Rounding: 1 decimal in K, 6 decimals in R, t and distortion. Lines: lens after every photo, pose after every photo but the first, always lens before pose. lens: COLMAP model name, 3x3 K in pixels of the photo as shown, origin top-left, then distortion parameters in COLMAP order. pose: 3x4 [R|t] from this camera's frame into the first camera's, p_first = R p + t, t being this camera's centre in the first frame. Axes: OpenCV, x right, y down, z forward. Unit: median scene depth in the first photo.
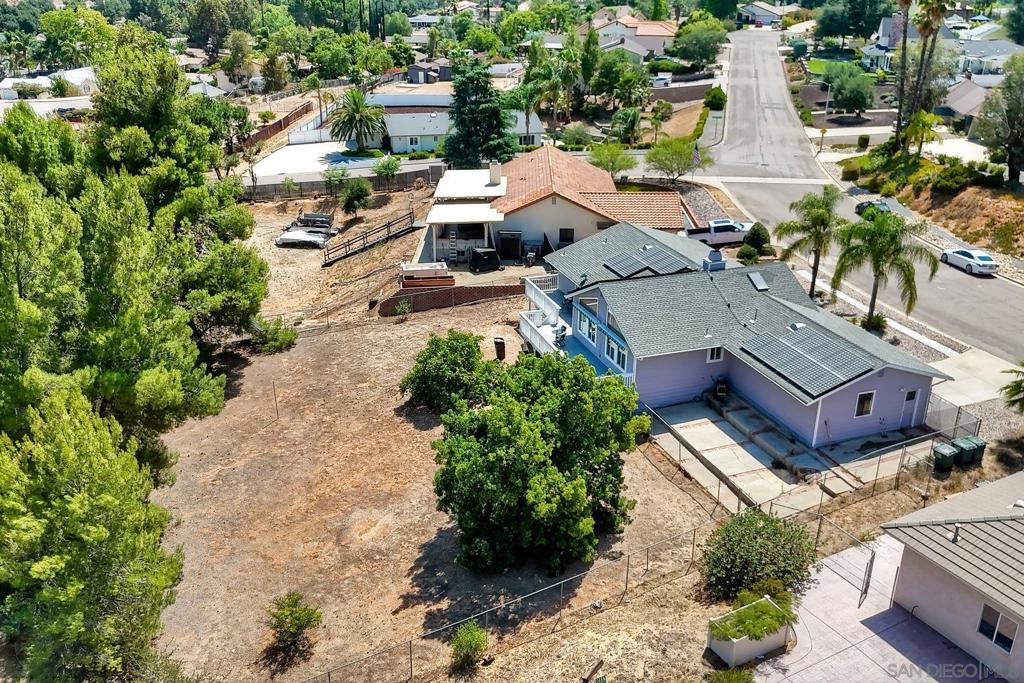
lens RADIAL K [[892.5, 0, 506.1], [0, 892.5, 360.0], [0, 0, 1]] dist [0.068323, -0.096711]
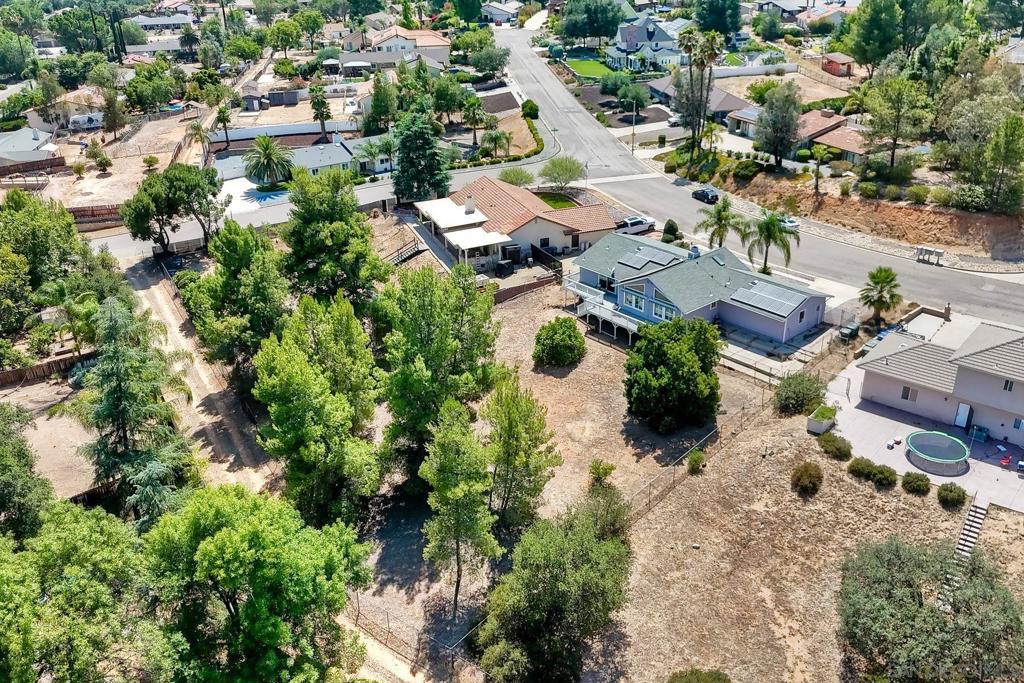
lens RADIAL K [[892.5, 0, 506.1], [0, 892.5, 360.0], [0, 0, 1]] dist [0.068323, -0.096711]
pose [[0.932019, -0.187999, 0.309833, -0.541810], [0.174189, 0.982082, 0.071920, -0.072821], [-0.317803, -0.013061, 0.948067, -0.433187]]
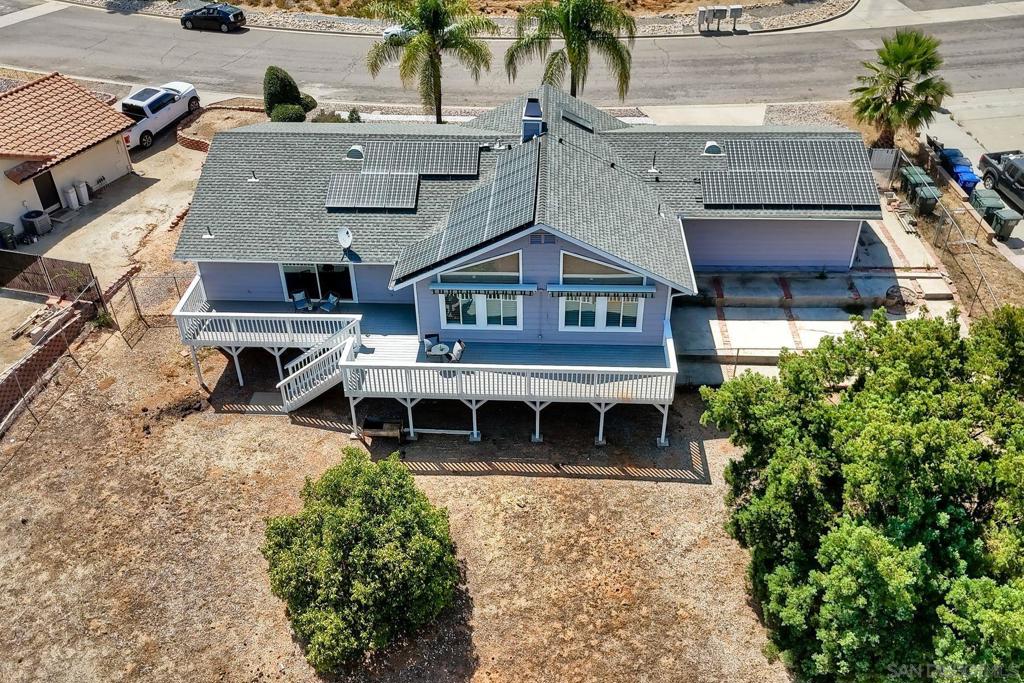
lens RADIAL K [[892.5, 0, 506.1], [0, 892.5, 360.0], [0, 0, 1]] dist [0.068323, -0.096711]
pose [[0.373995, -0.561016, 0.738504, -0.260631], [0.396491, 0.816572, 0.419529, -0.187348], [-0.838405, 0.135908, 0.527832, 0.544926]]
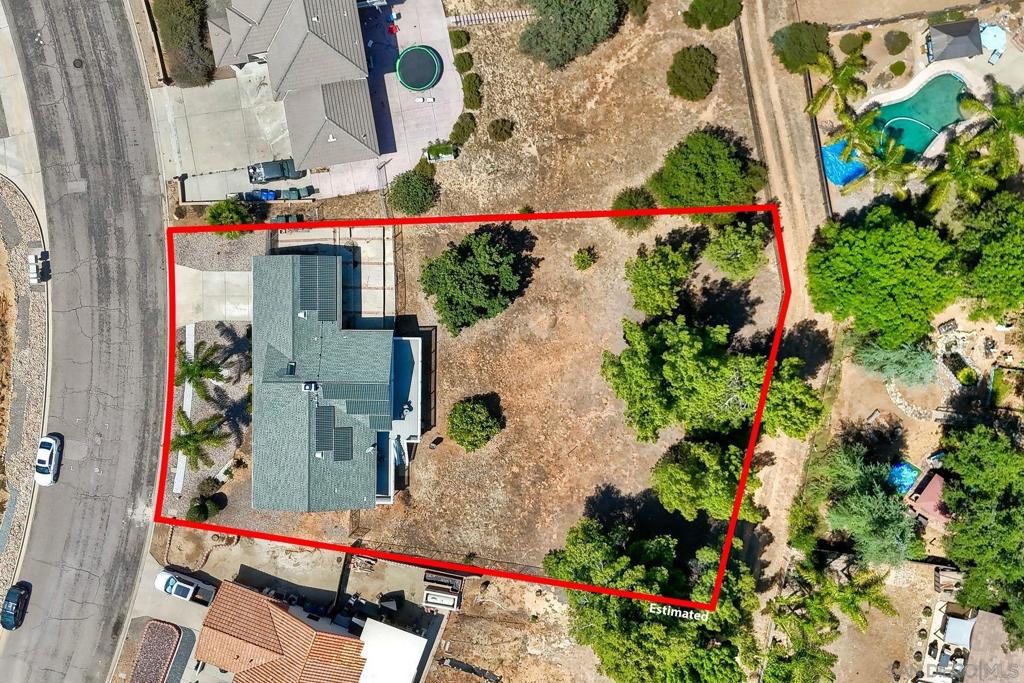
lens RADIAL K [[892.5, 0, 506.1], [0, 892.5, 360.0], [0, 0, 1]] dist [0.068323, -0.096711]
pose [[-0.942913, -0.333034, -0.001646, -0.065339], [0.146138, -0.418189, 0.896528, -1.156364], [-0.299263, 0.845107, 0.442985, 0.101664]]
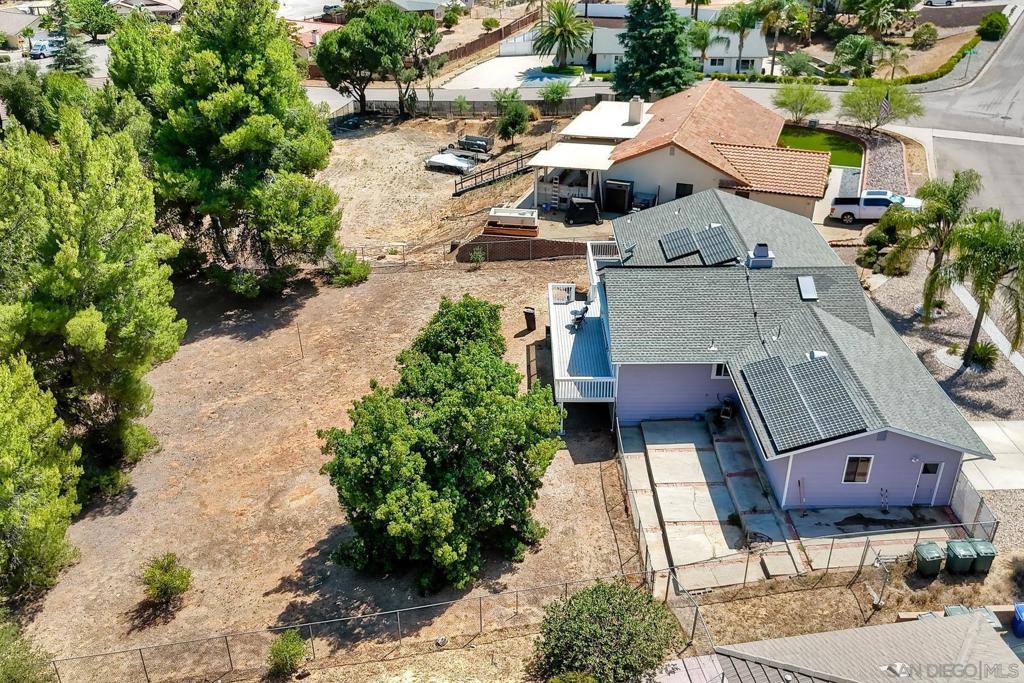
lens RADIAL K [[892.5, 0, 506.1], [0, 892.5, 360.0], [0, 0, 1]] dist [0.068323, -0.096711]
pose [[0.943183, 0.154756, -0.294034, 0.208710], [-0.123664, 0.984838, 0.121658, -0.067816], [0.308404, -0.078384, 0.948021, 0.098978]]
